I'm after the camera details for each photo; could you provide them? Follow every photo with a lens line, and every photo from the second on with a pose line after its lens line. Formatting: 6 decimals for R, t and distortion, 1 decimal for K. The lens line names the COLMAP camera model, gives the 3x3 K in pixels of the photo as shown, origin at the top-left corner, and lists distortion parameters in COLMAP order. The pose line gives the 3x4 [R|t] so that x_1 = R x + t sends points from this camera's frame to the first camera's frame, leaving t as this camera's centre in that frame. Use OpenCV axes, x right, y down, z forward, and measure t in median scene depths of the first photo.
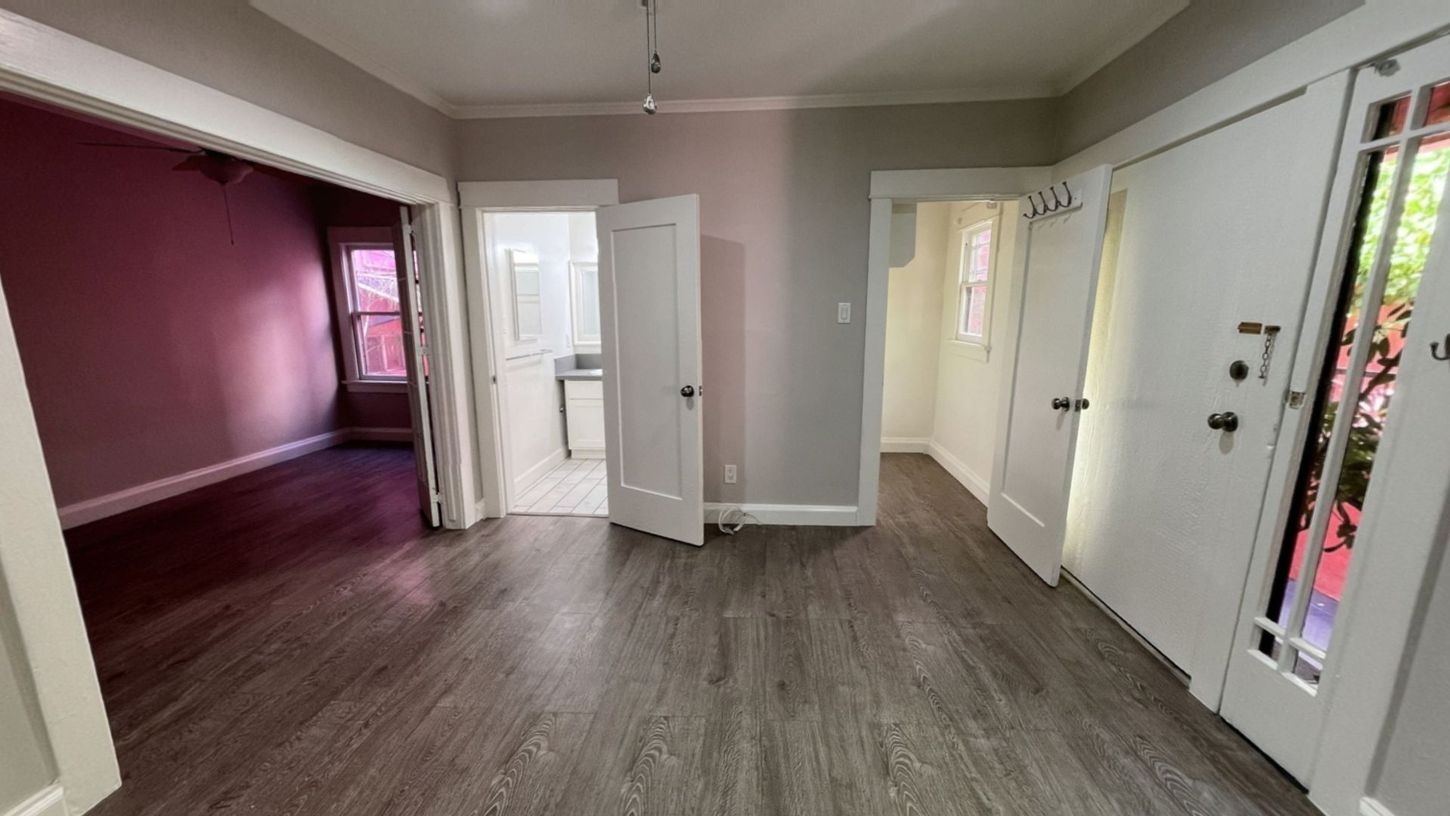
lens RADIAL K [[506.0, 0, 725.9], [0, 506.0, 402.3], [0, 0, 1]] dist [-0.001723, 0.000113]
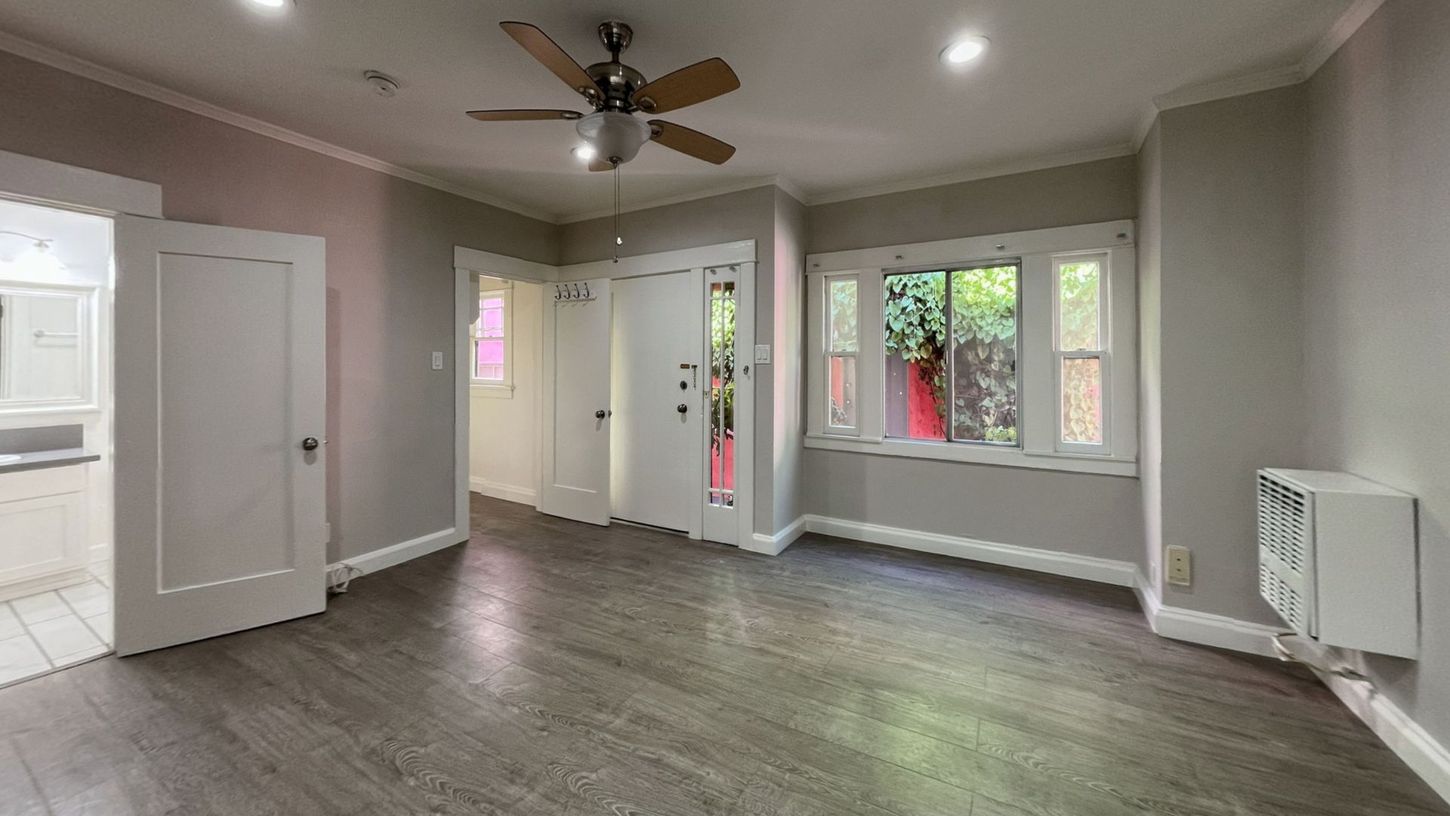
lens RADIAL K [[510.5, 0, 726.0], [0, 510.5, 416.0], [0, 0, 1]] dist [-0.020723, -0.000014]
pose [[0.431147, -0.084046, 0.898359, -0.644369], [0.154213, 0.987866, 0.018409, 0.040477], [-0.889005, 0.130602, 0.438877, -0.096475]]
